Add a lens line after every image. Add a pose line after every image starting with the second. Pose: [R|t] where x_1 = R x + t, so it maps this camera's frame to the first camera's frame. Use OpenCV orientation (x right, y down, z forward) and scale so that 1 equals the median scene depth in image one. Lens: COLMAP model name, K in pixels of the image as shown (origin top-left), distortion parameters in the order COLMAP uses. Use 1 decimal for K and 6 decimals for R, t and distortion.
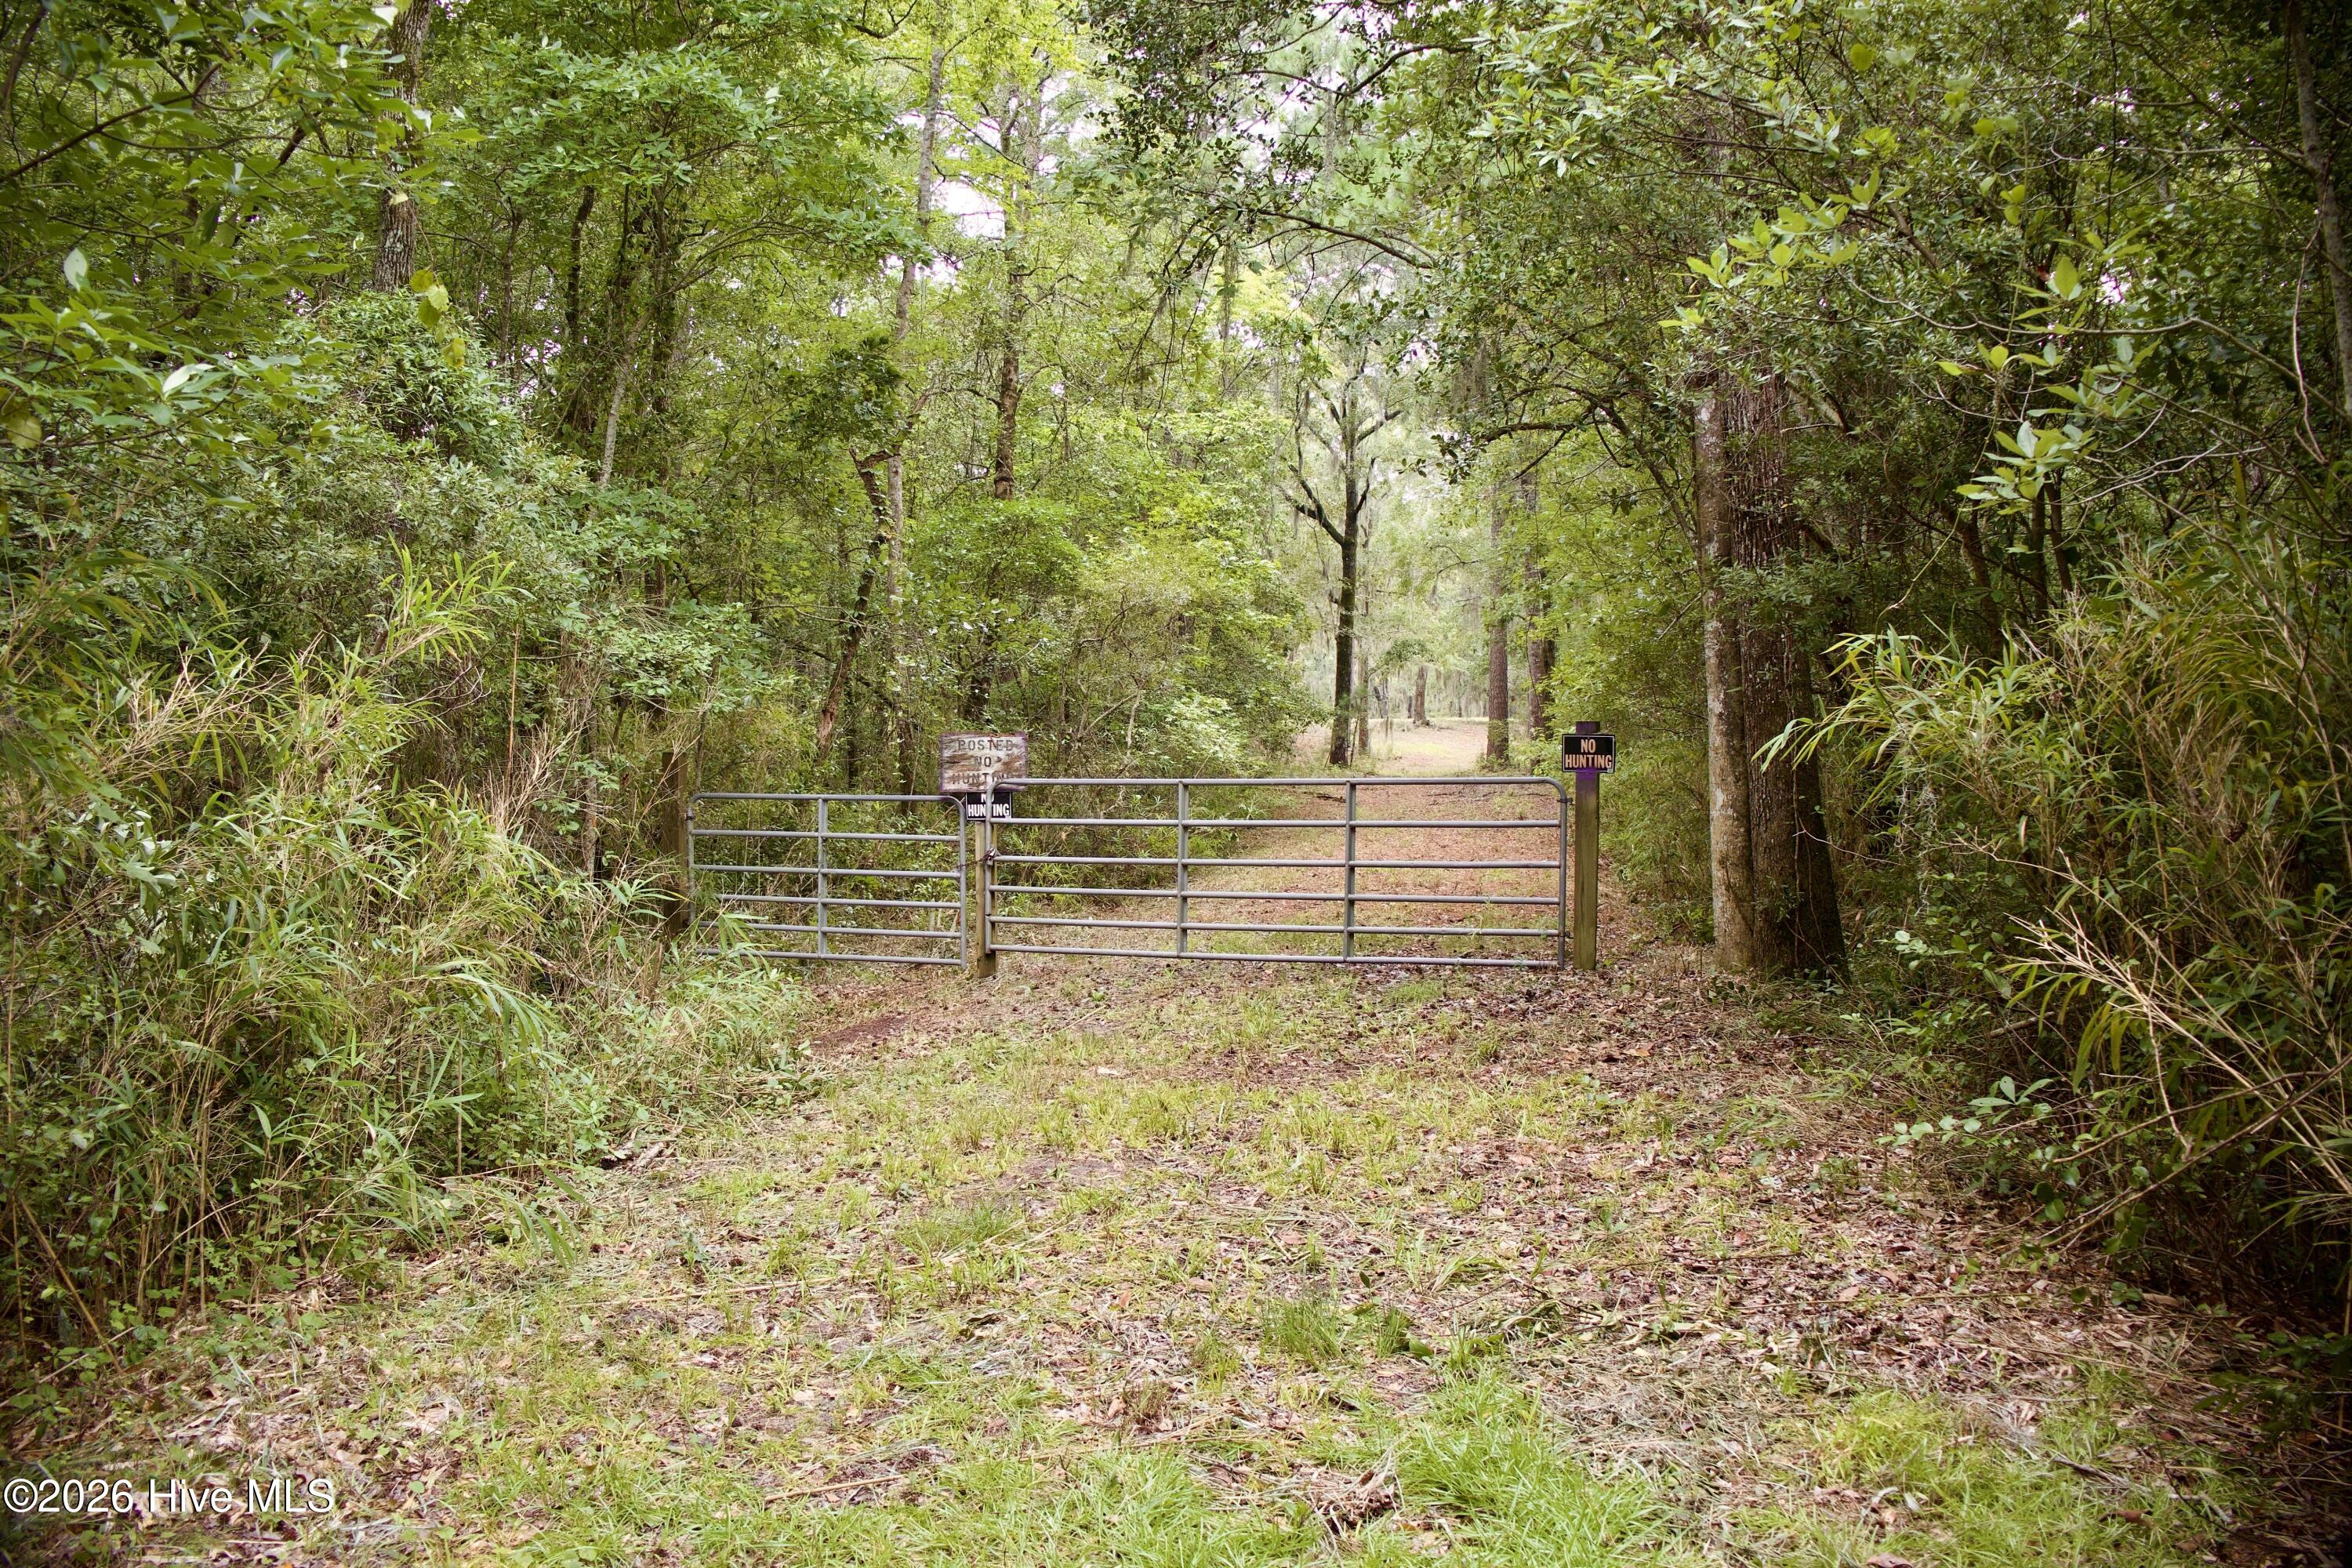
lens RADIAL K [[2059.4, 0, 1173.5], [0, 2059.4, 744.7], [0, 0, 1]] dist [-0.225642, -0.001183]
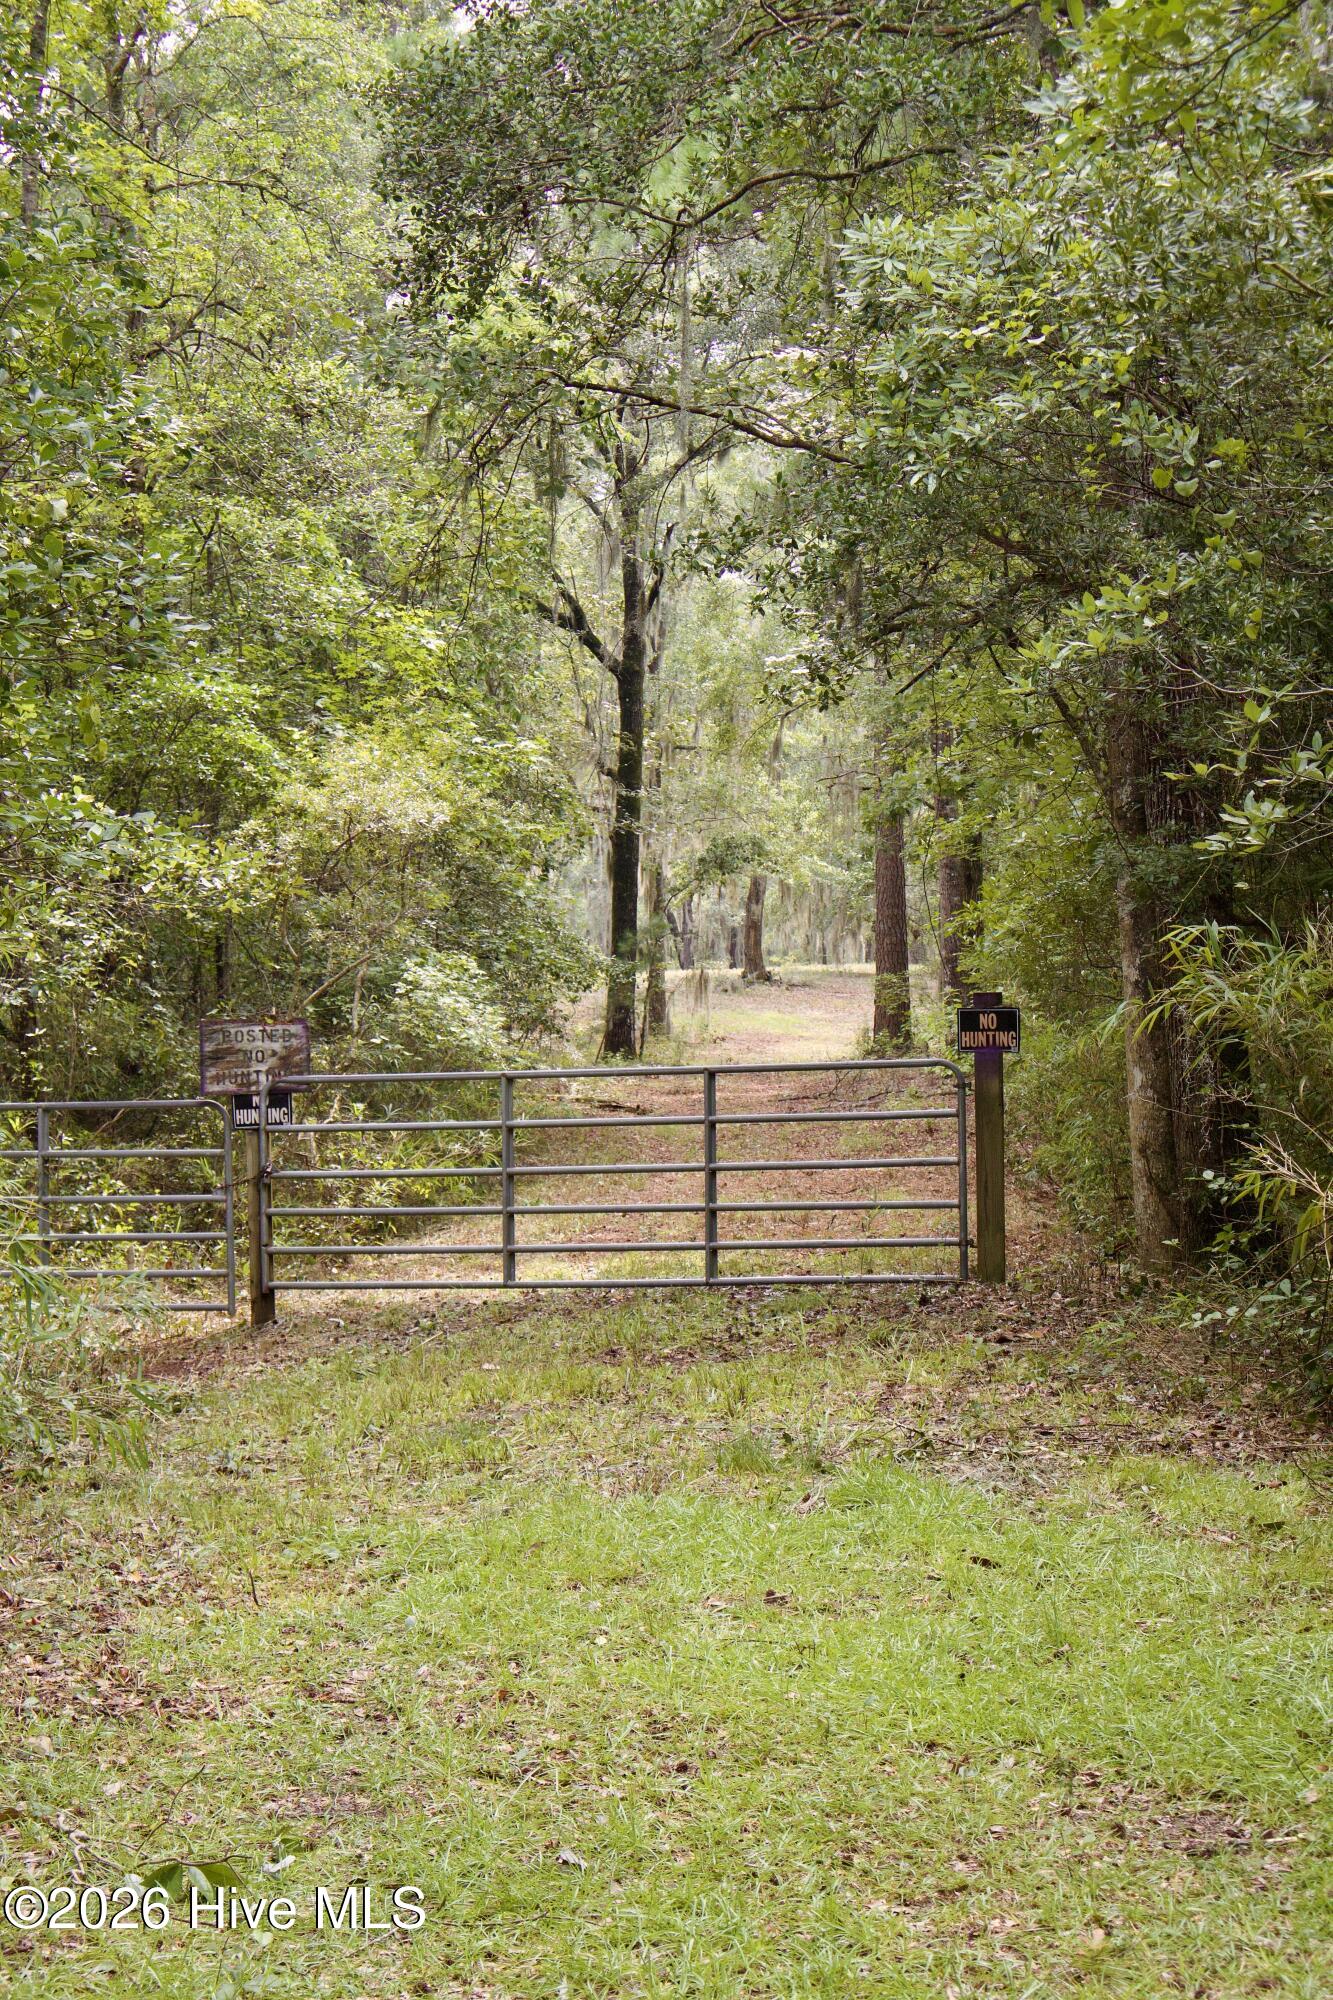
lens RADIAL K [[3960.0, 0, 666.5], [0, 3960.0, 1000.0], [0, 0, 1]] dist [0.011769, 0.146446]
pose [[0.994840, -0.021580, 0.099131, -0.040868], [0.022073, 0.999749, -0.003884, -0.002051], [-0.099022, 0.006052, 0.995067, -0.273649]]
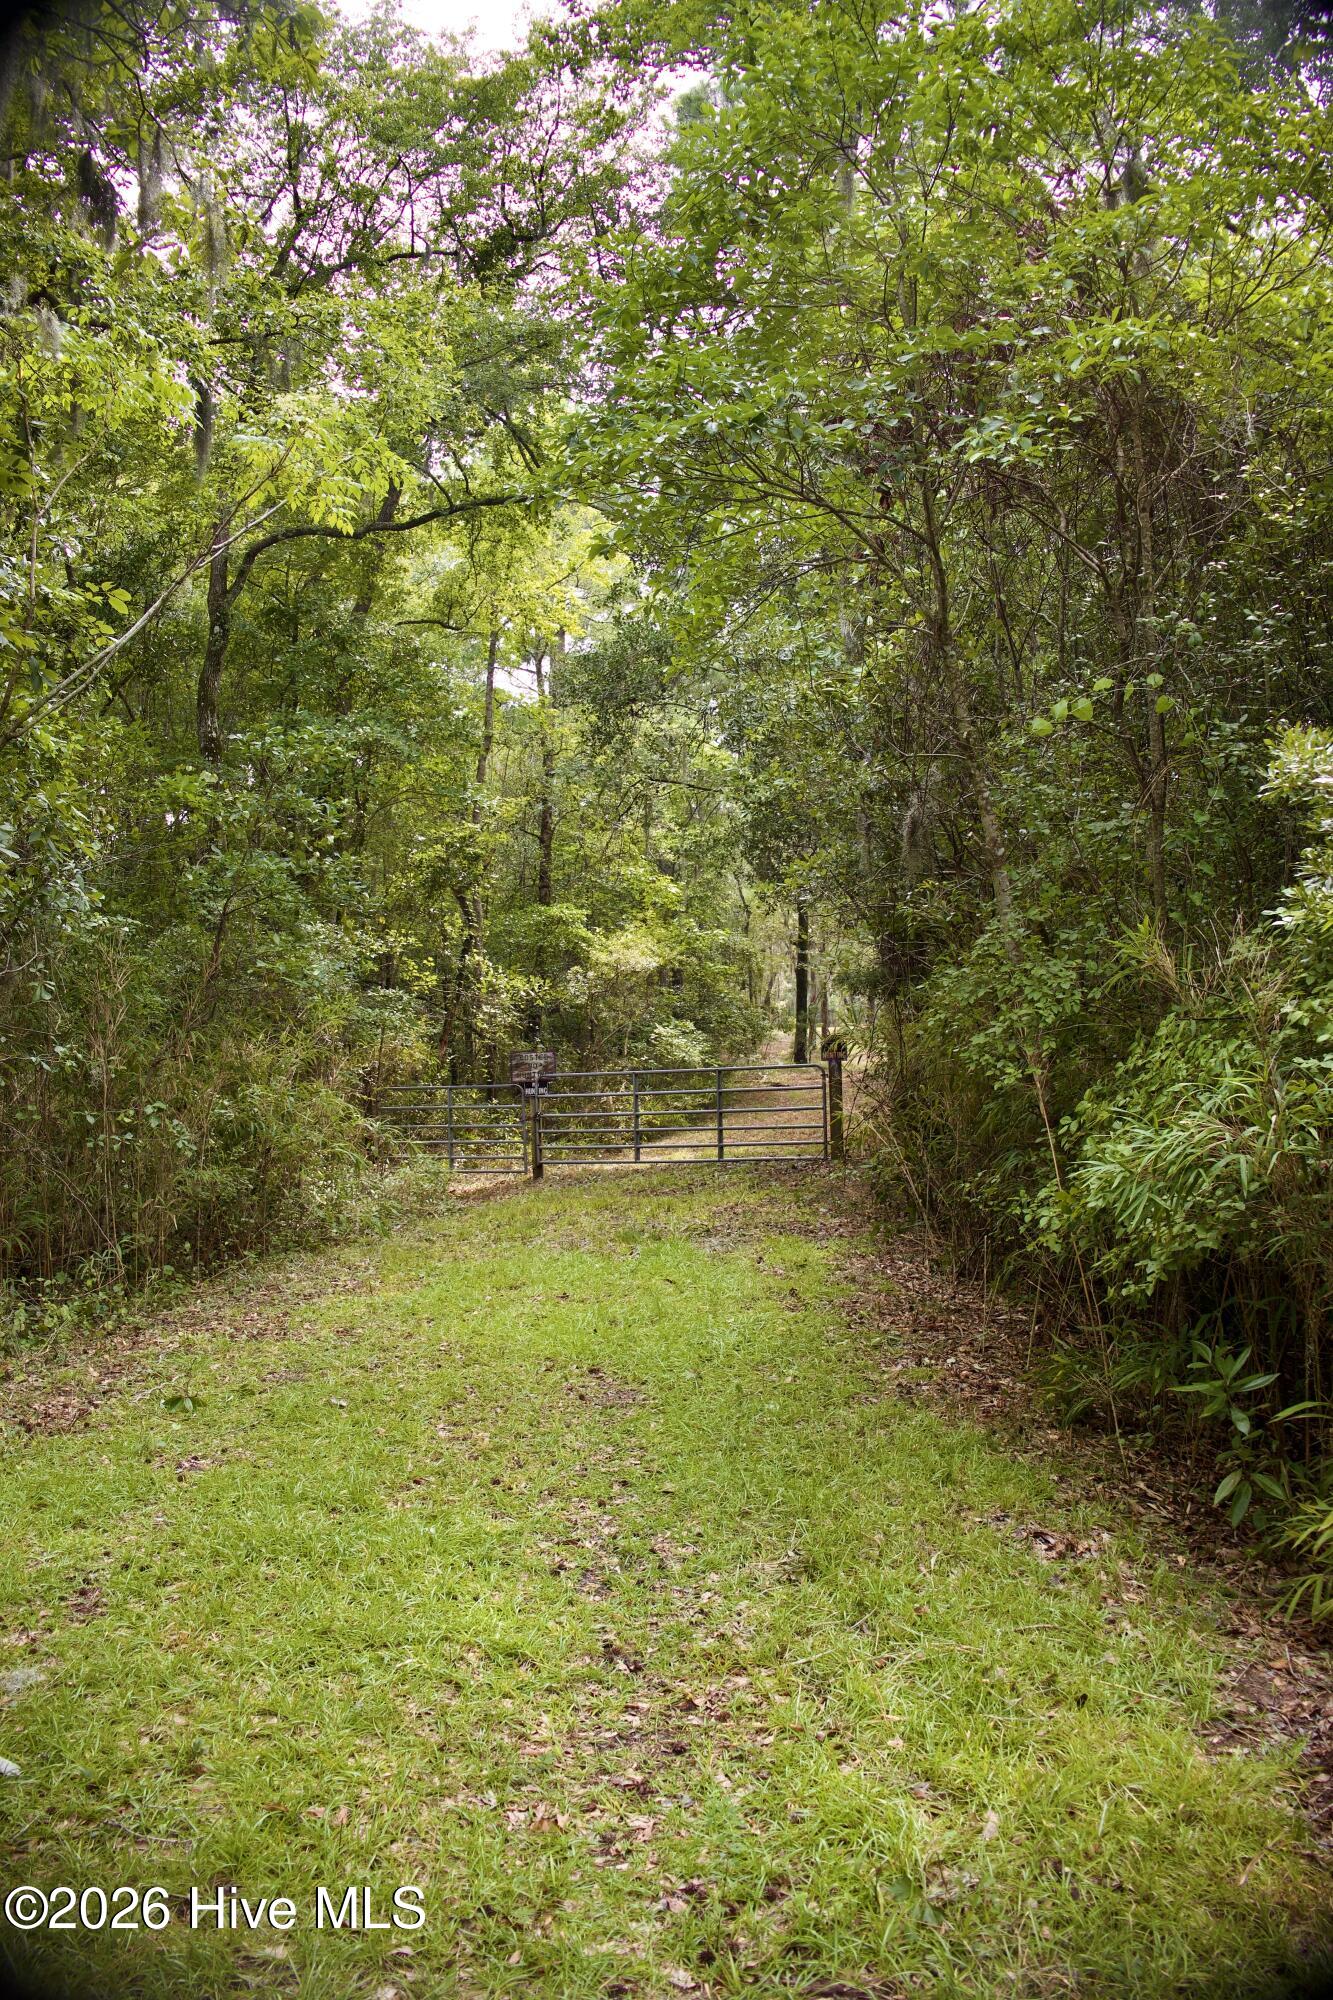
lens RADIAL K [[1673.6, 0, 666.5], [0, 1673.6, 1000.0], [0, 0, 1]] dist [-0.247101, 0.000213]
pose [[0.999253, -0.034000, -0.018363, 0.030414], [0.033412, 0.998947, -0.031446, -0.000024], [0.019413, 0.030809, 0.999337, -0.269303]]
